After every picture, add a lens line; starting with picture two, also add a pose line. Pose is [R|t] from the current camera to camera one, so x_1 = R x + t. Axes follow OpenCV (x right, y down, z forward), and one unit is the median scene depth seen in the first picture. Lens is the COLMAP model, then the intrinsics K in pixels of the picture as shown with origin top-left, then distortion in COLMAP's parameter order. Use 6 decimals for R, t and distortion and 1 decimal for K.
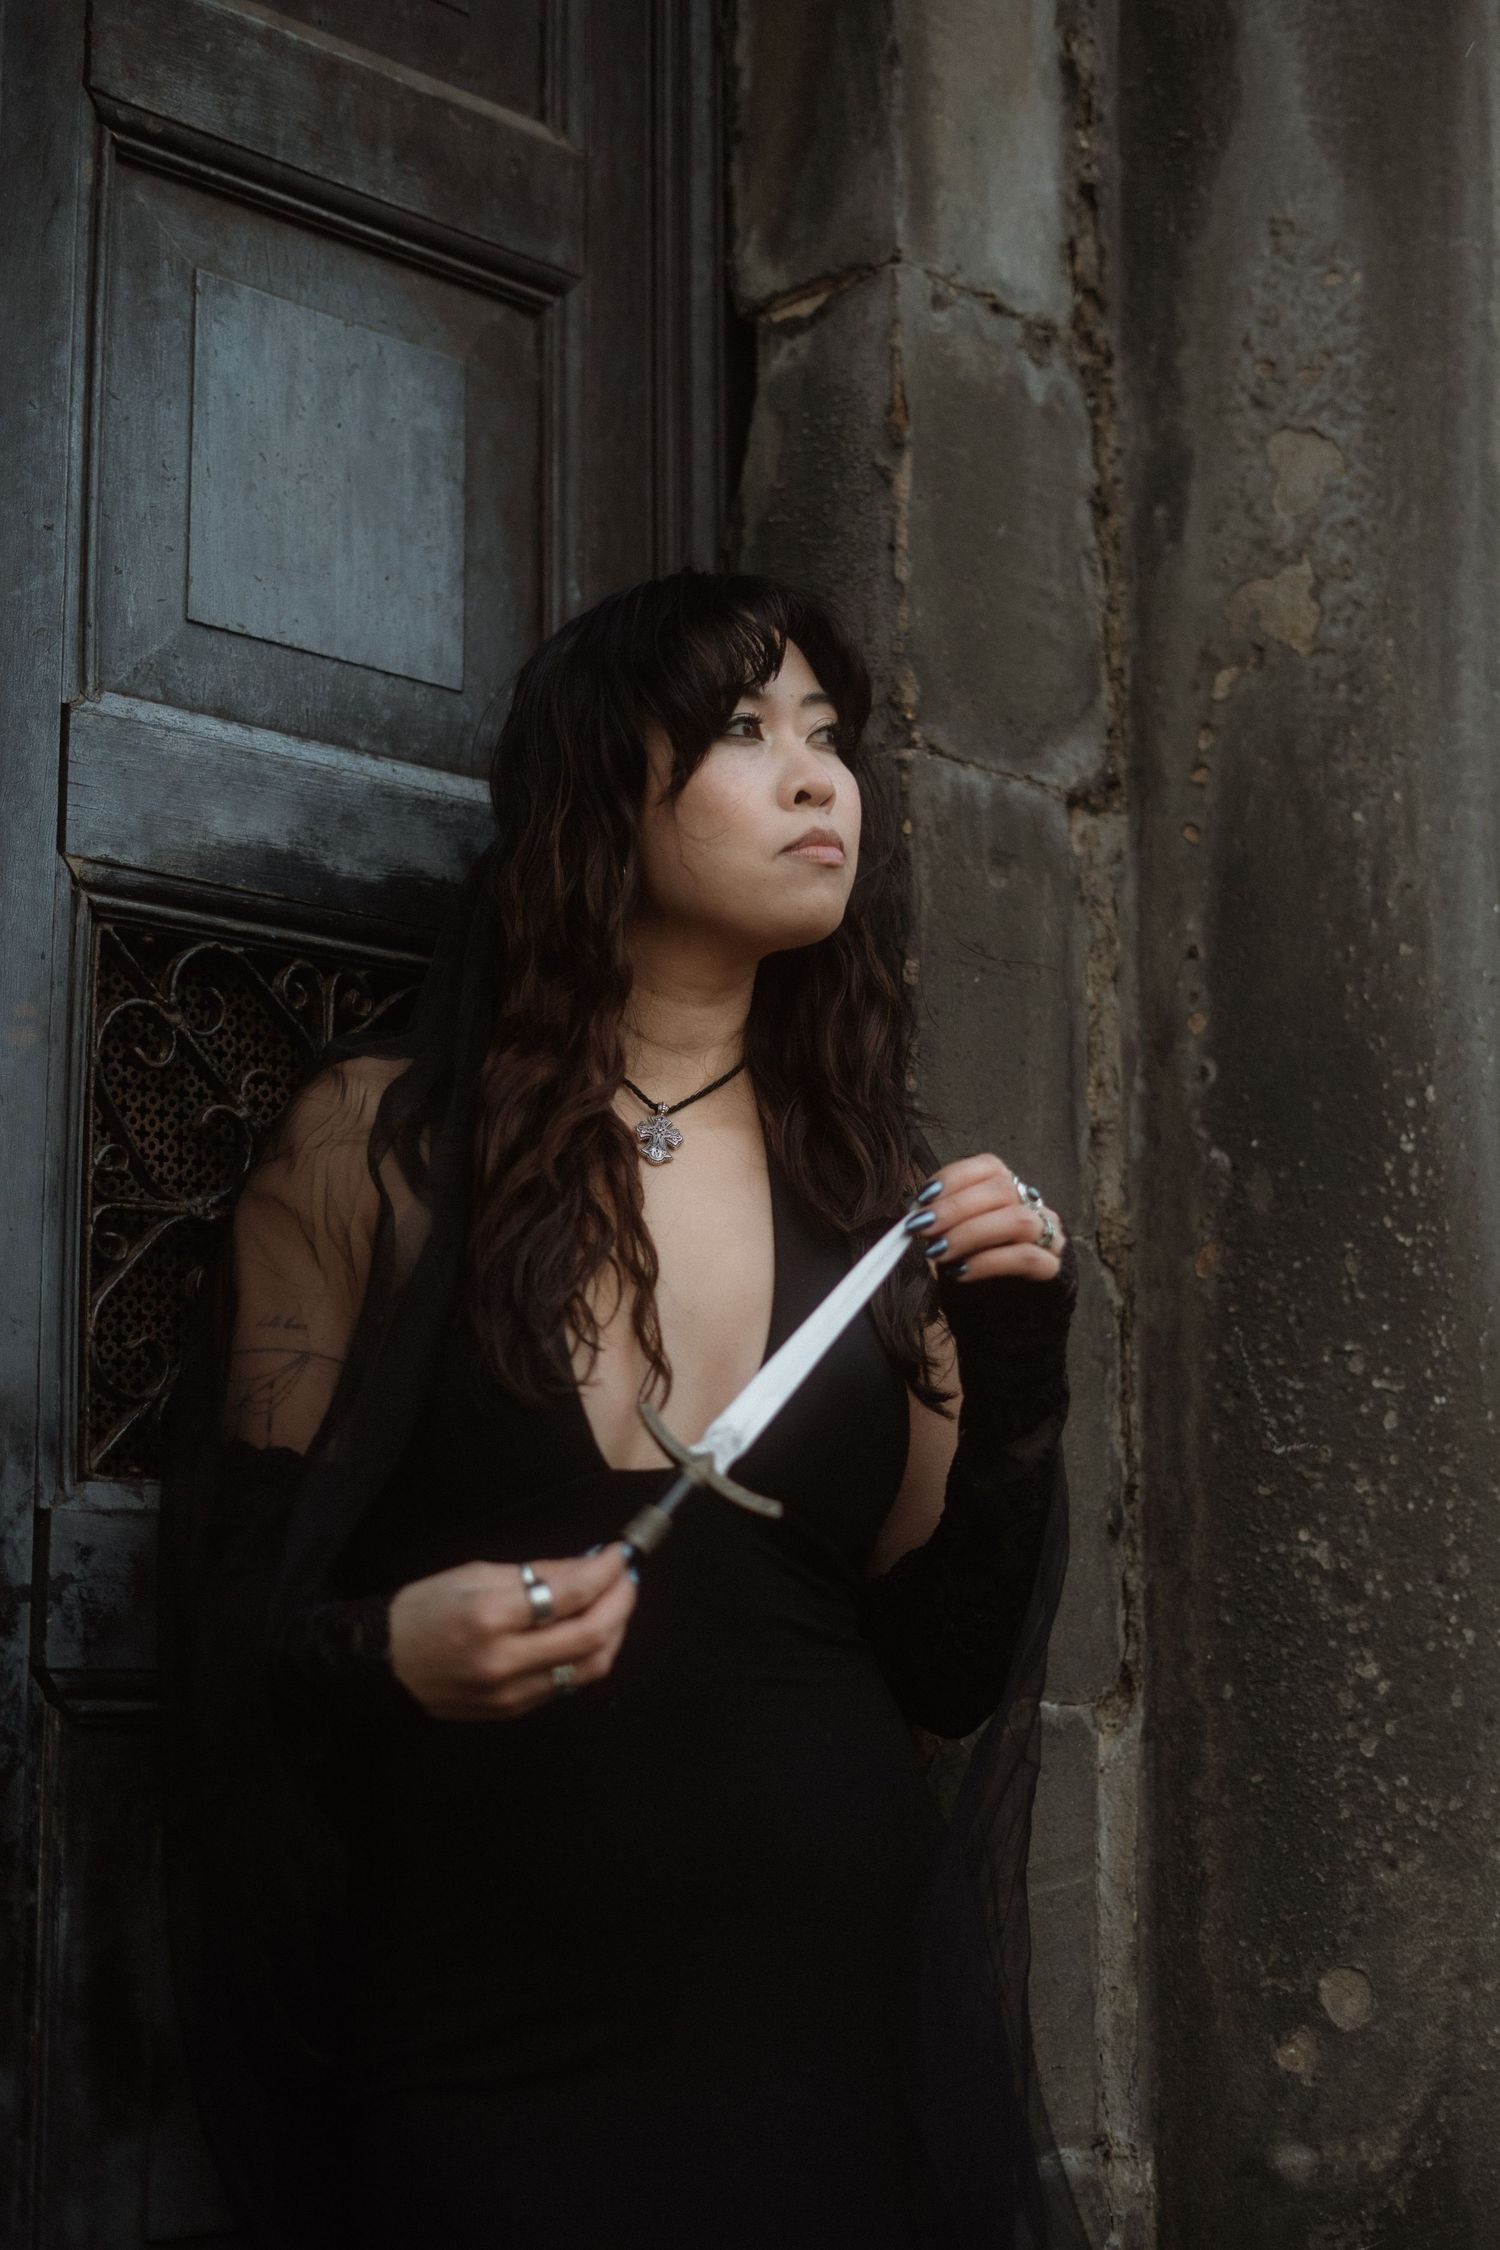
lens RADIAL K [[3395.8, 0, 750.0], [0, 3395.8, 1125.0], [0, 0, 1]] dist [-0.008406, -0.015702]
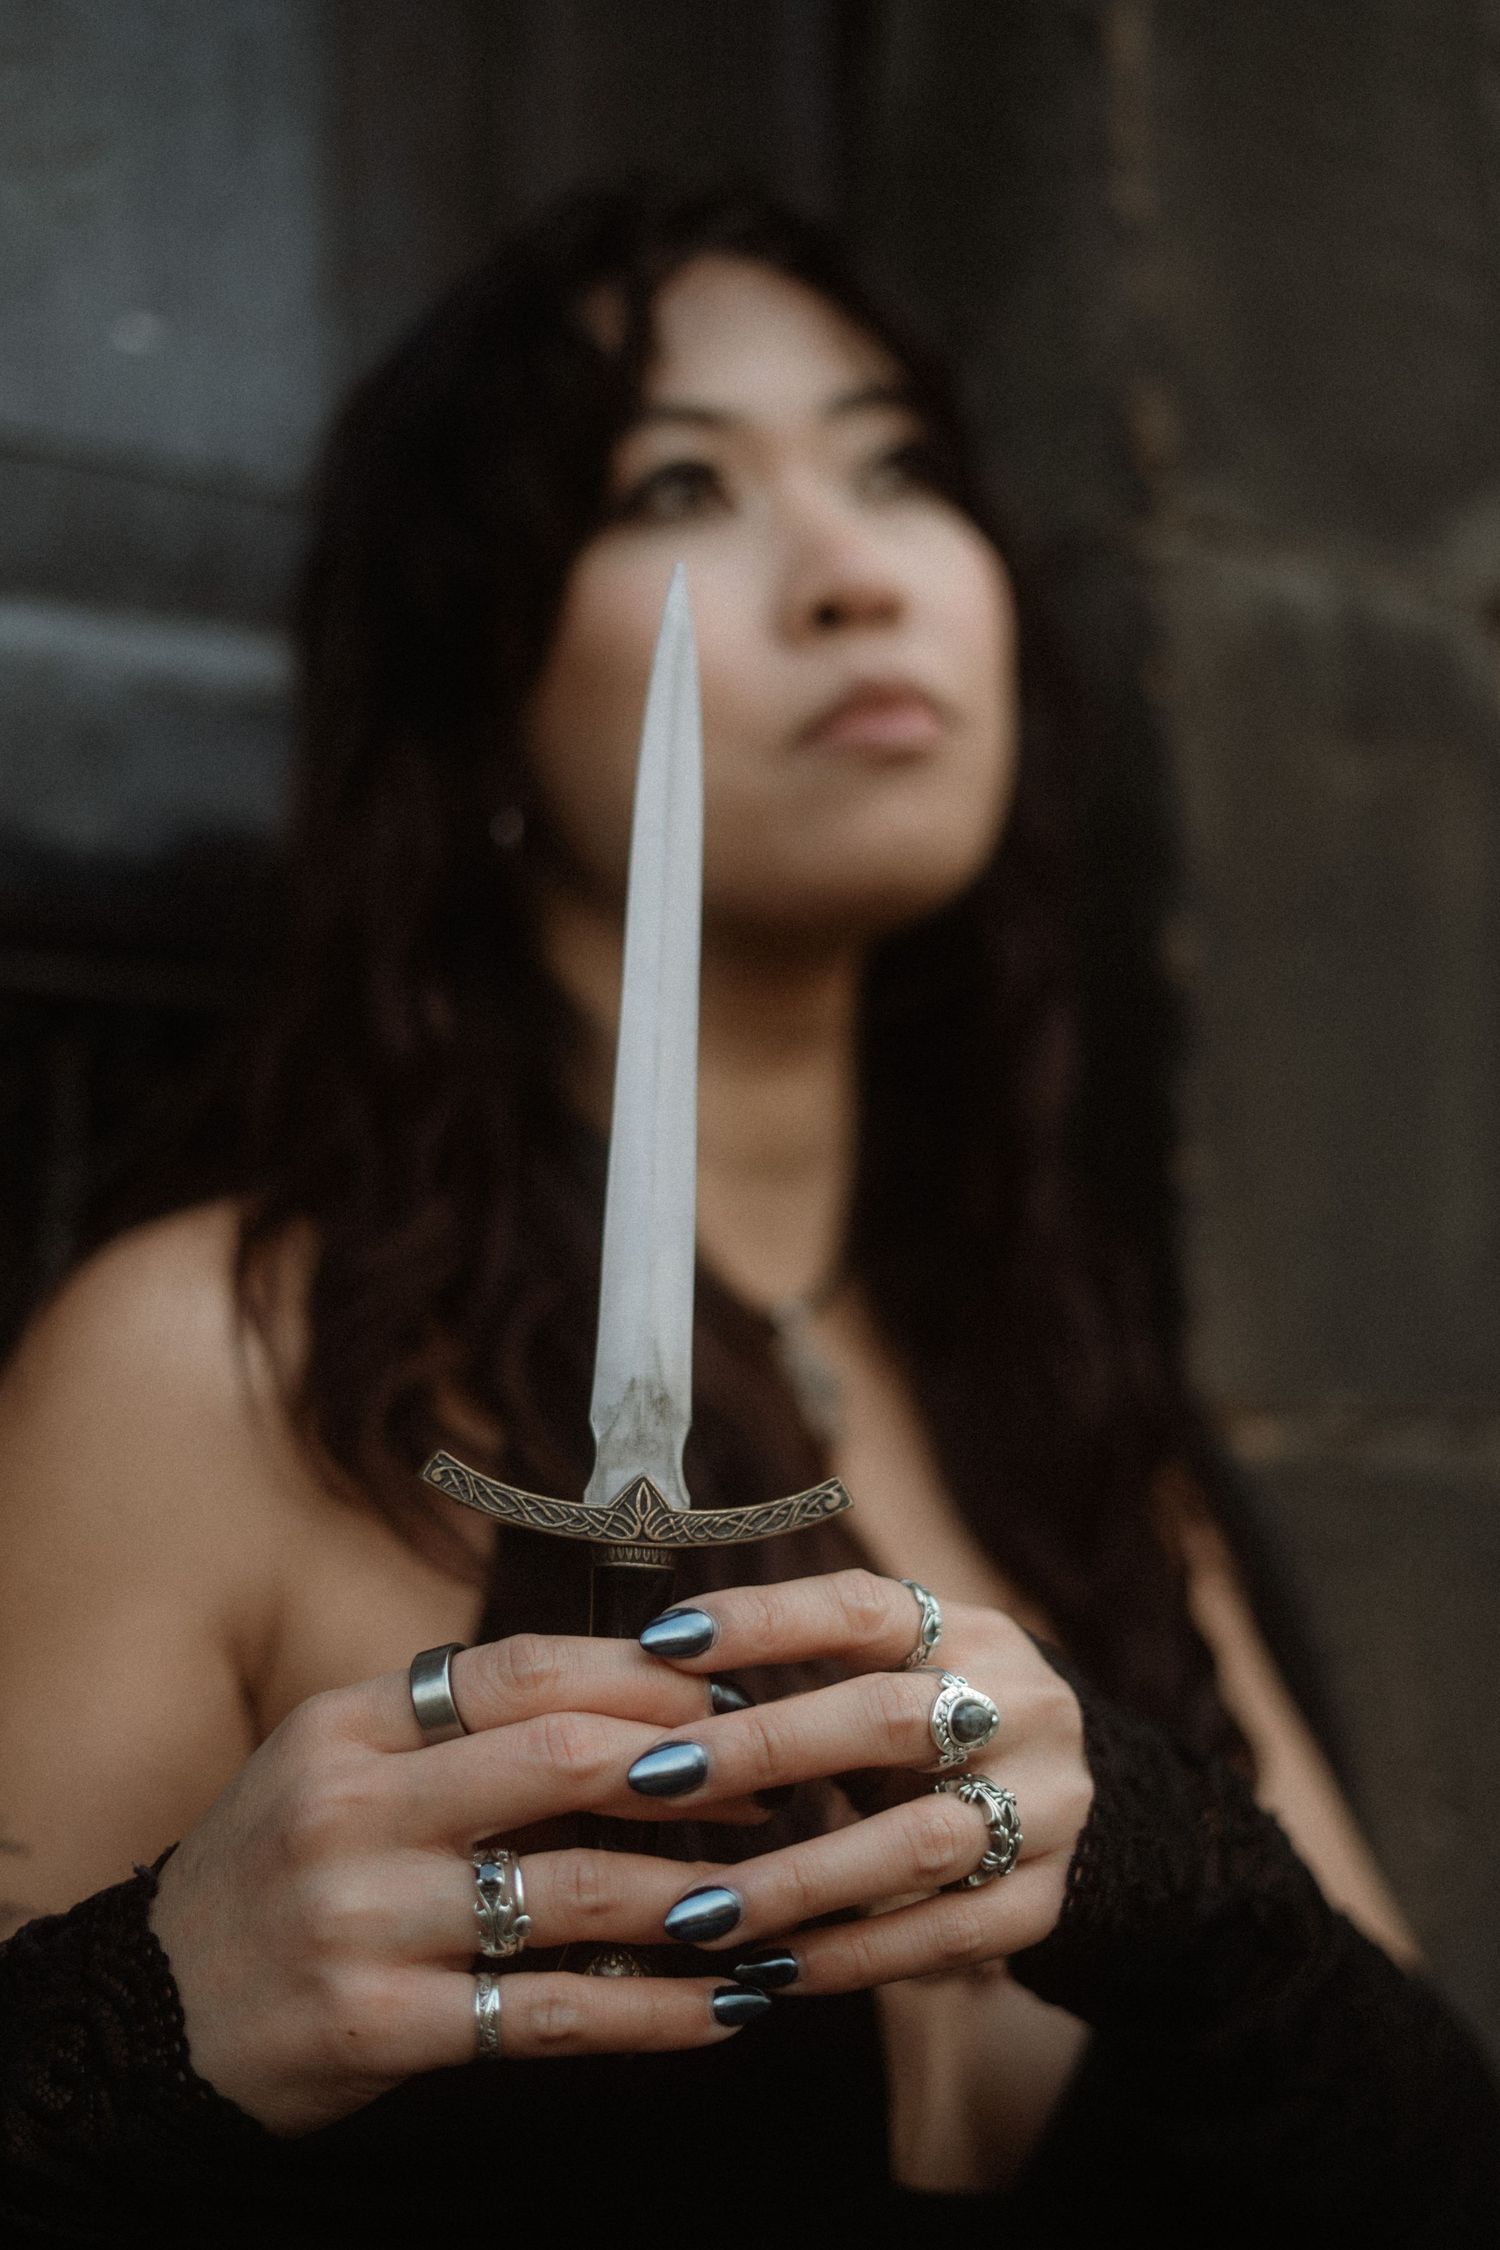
lens RADIAL K [[3395.8, 0, 750.0], [0, 3395.8, 1125.0], [0, 0, 1]] dist [-0.008406, -0.015702]
pose [[0.982850, -0.055641, -0.175813, 0.069708], [0.056871, 0.998380, 0.001961, -0.024232], [0.175419, -0.011926, 0.984422, 0.464656]]
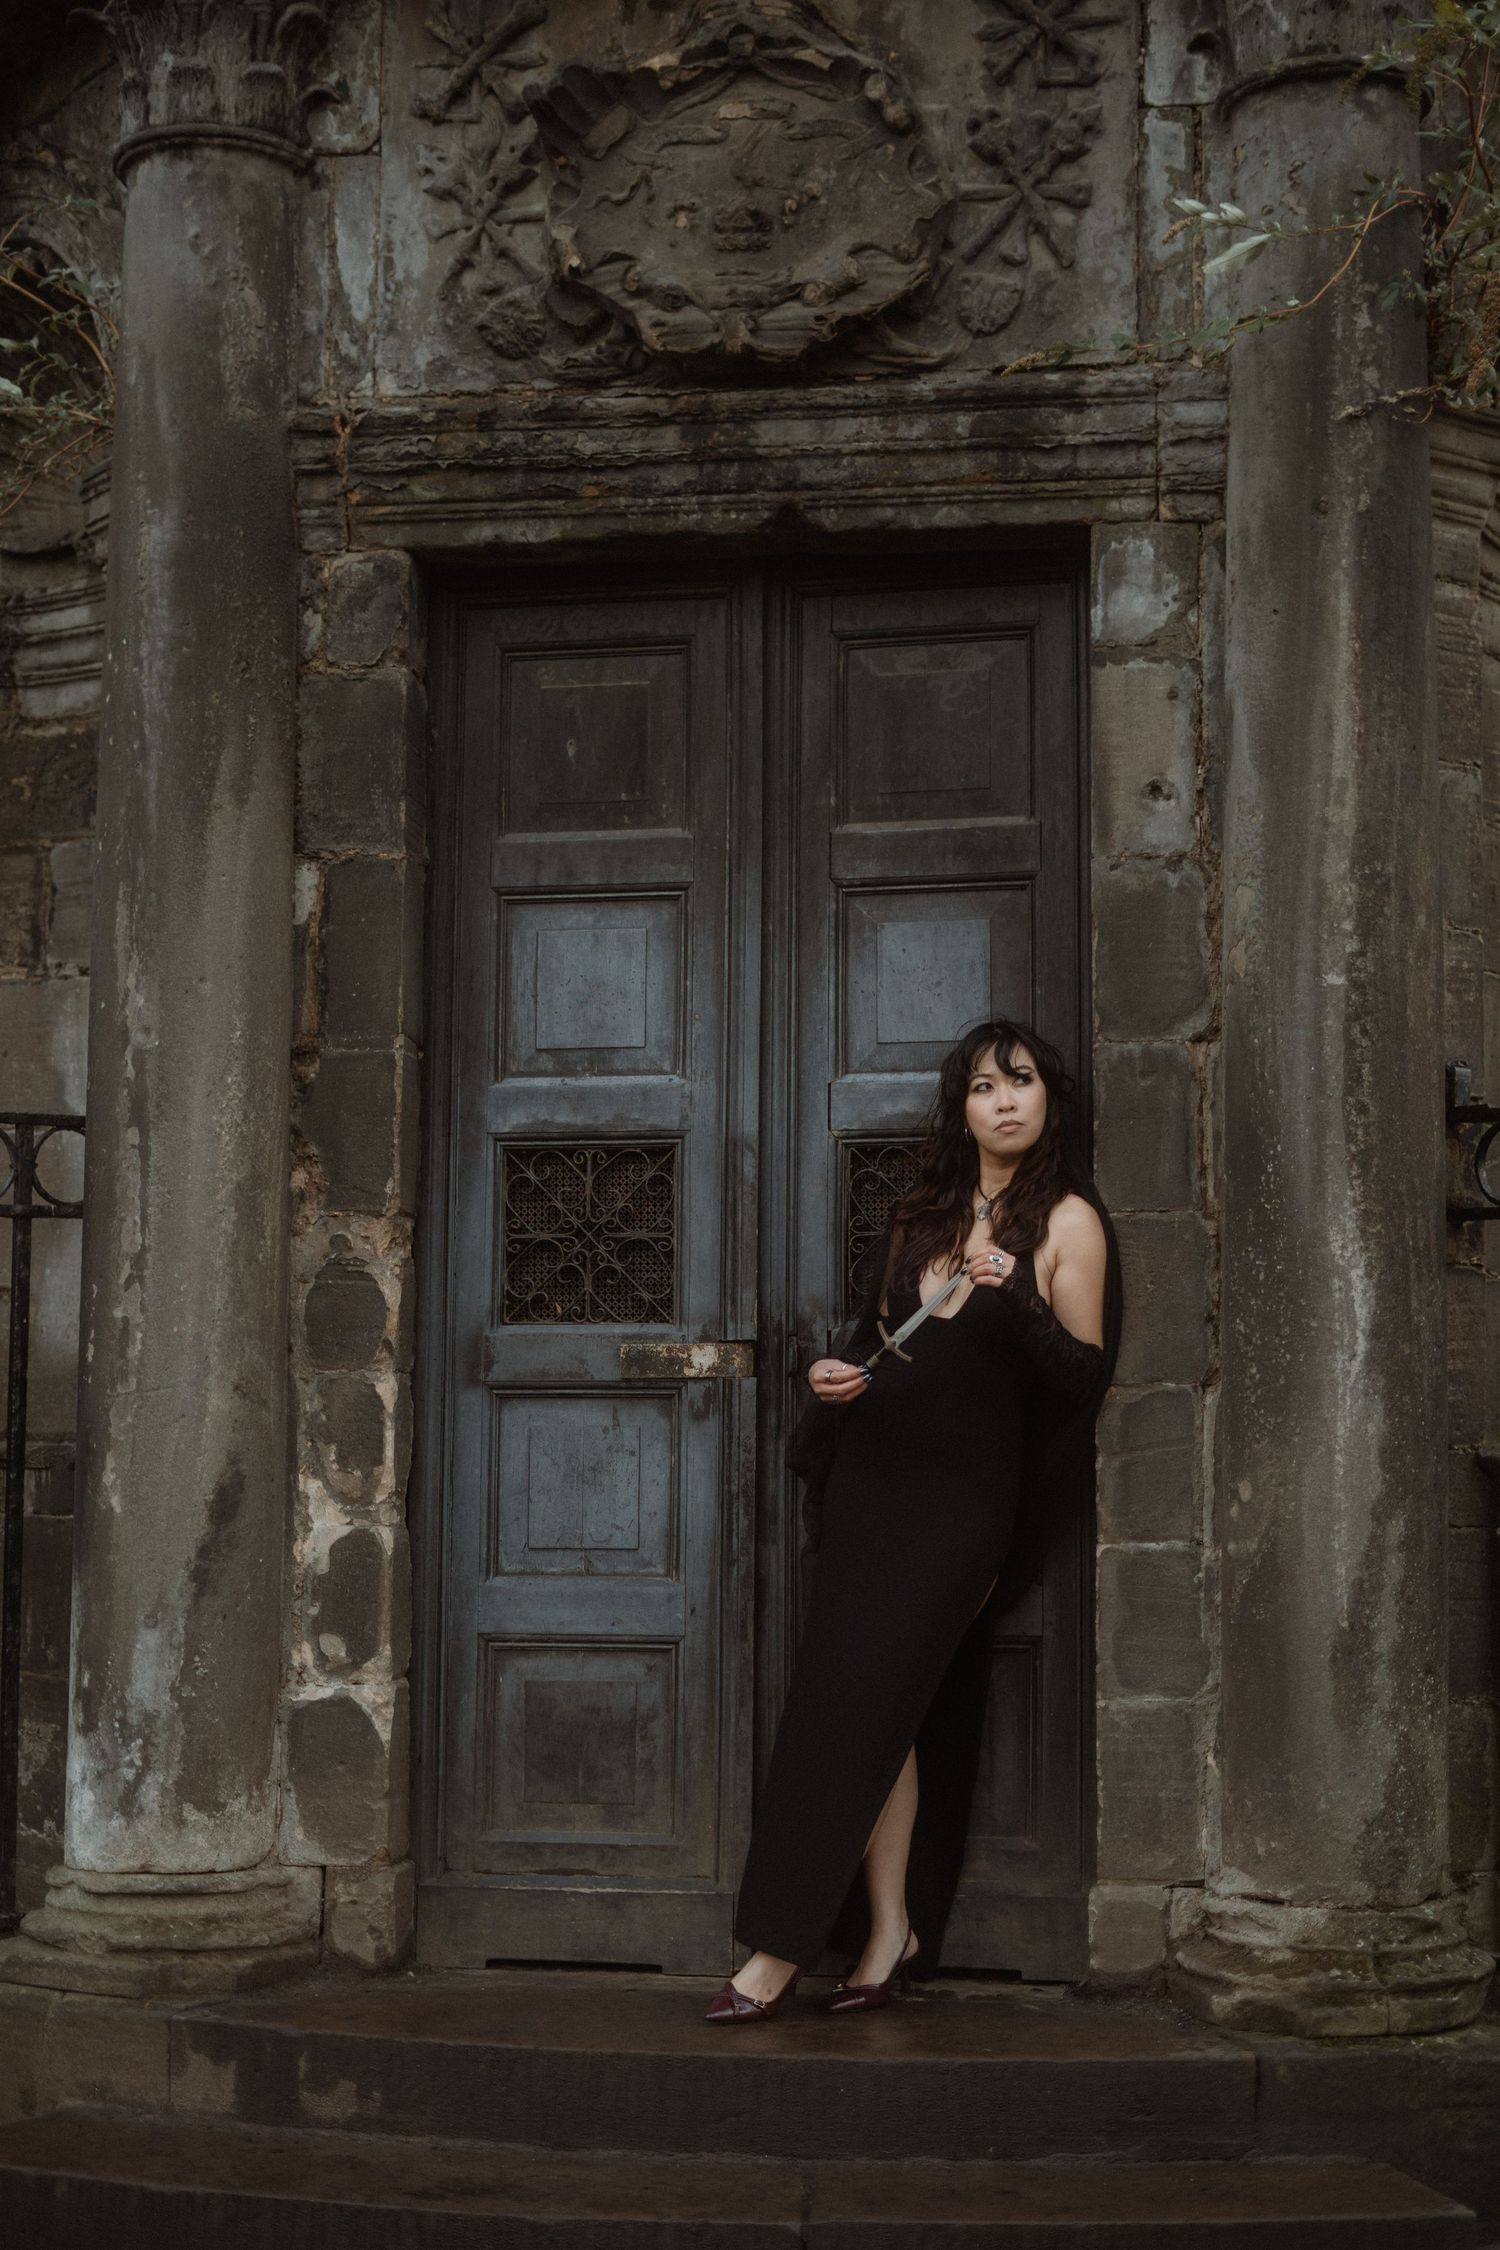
lens RADIAL K [[3395.8, 0, 750.0], [0, 3395.8, 1125.0], [0, 0, 1]] dist [-0.008406, -0.015702]
pose [[0.555195, -0.073234, -0.828490, 2.124309], [0.147058, 0.989065, 0.011119, -0.114522], [0.818616, -0.128010, 0.559894, -0.770058]]
